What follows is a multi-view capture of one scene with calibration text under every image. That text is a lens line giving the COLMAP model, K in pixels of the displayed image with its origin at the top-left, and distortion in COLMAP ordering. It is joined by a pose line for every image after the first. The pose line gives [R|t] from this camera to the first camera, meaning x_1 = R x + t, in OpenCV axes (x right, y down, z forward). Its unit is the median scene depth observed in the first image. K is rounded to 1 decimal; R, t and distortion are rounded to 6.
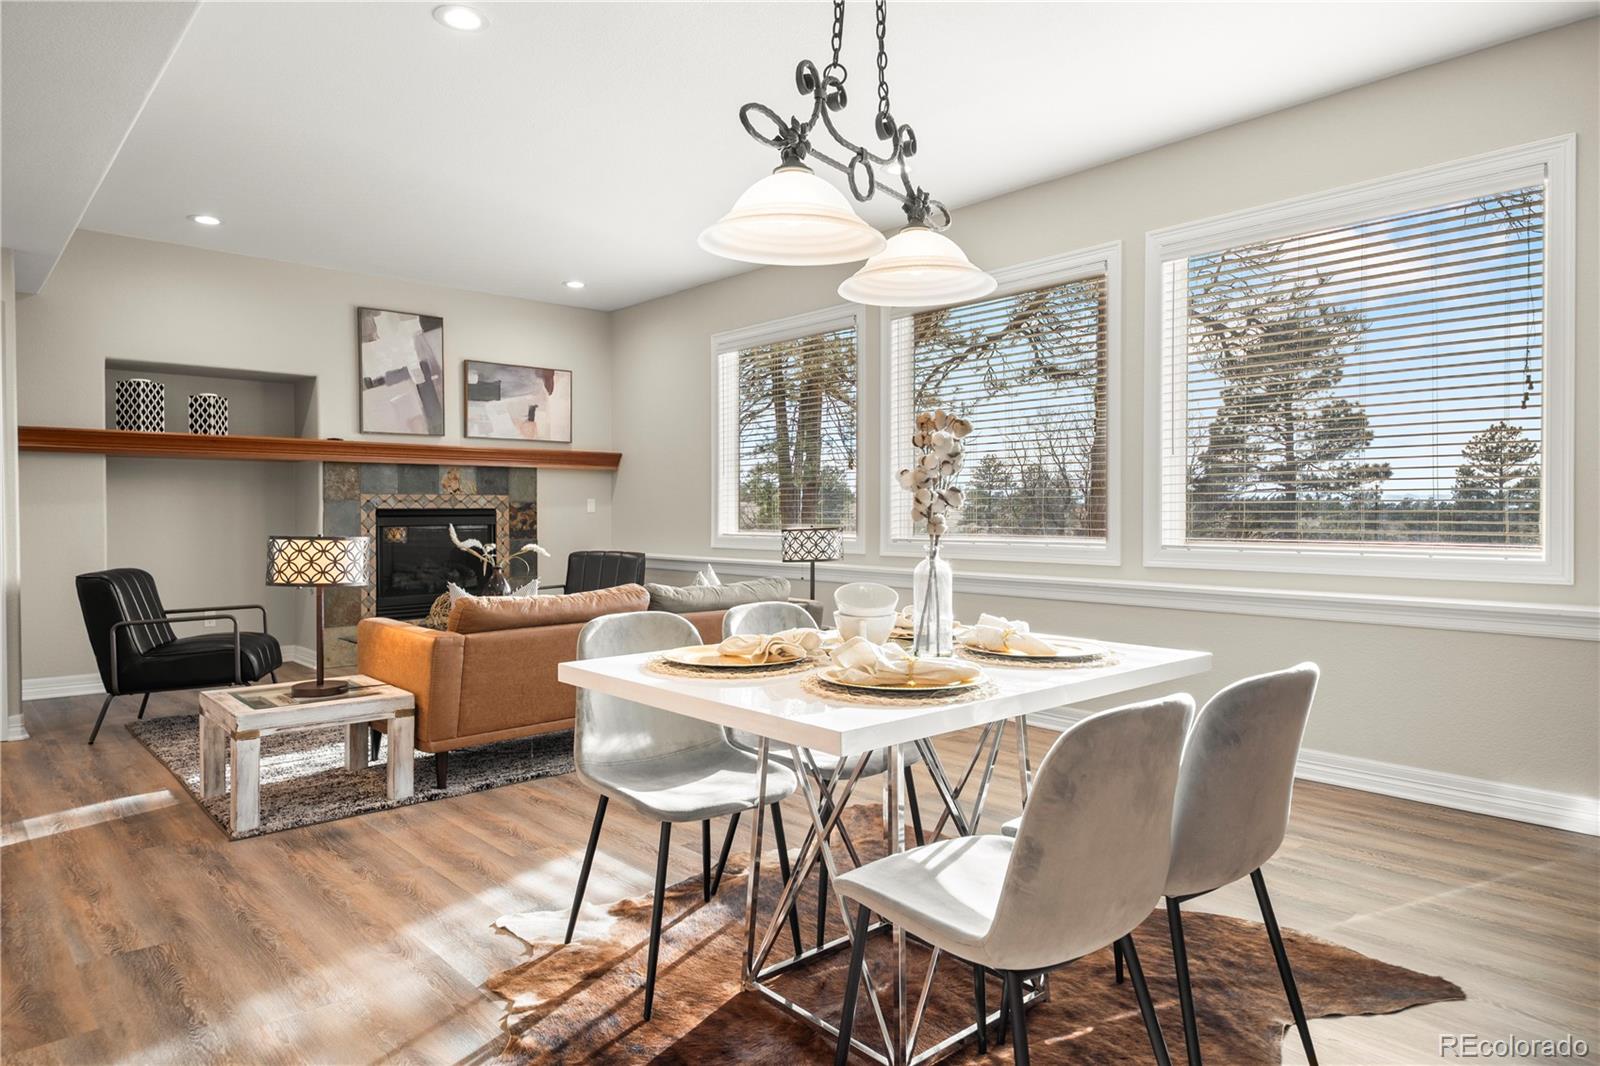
lens RADIAL K [[974.5, 0, 797.9], [0, 974.5, 532.0], [0, 0, 1]] dist [0.017096, 0.002449]
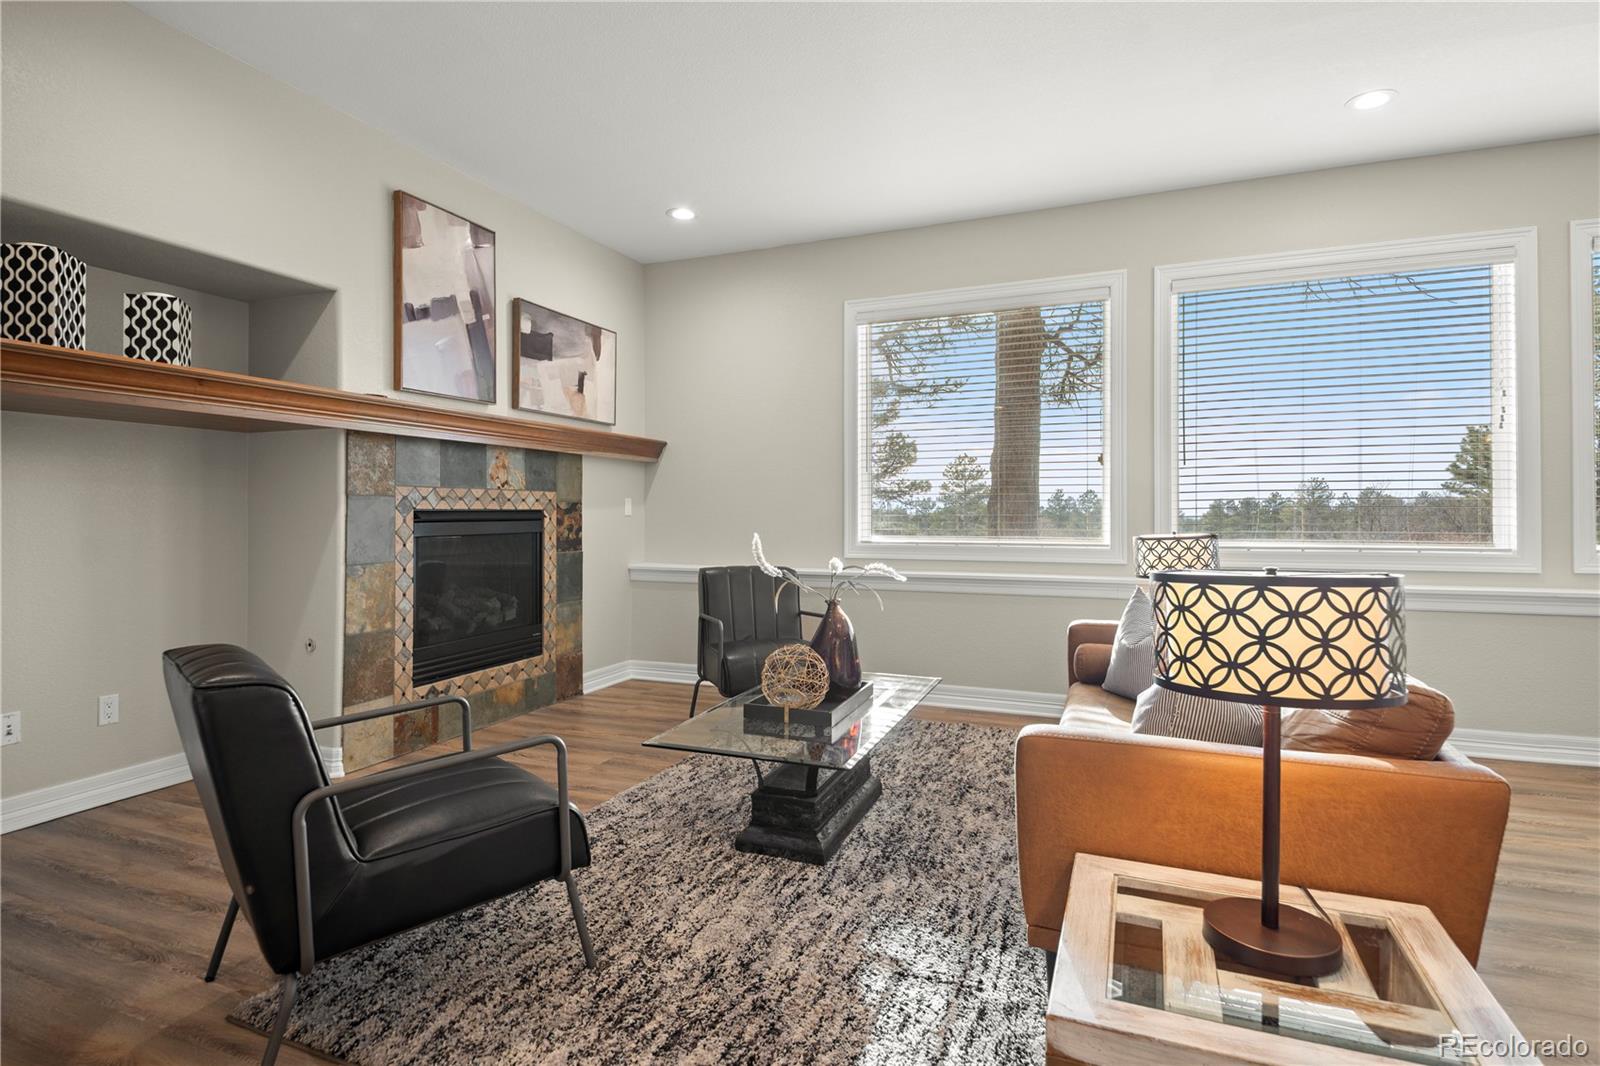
lens RADIAL K [[821.3, 0, 801.2], [0, 821.3, 519.9], [0, 0, 1]] dist [-0.000773, -0.003093]
pose [[0.895231, -0.001623, 0.445599, -0.429053], [0.007897, 0.999894, -0.012223, -0.008224], [-0.445532, 0.014462, 0.895149, 0.390779]]
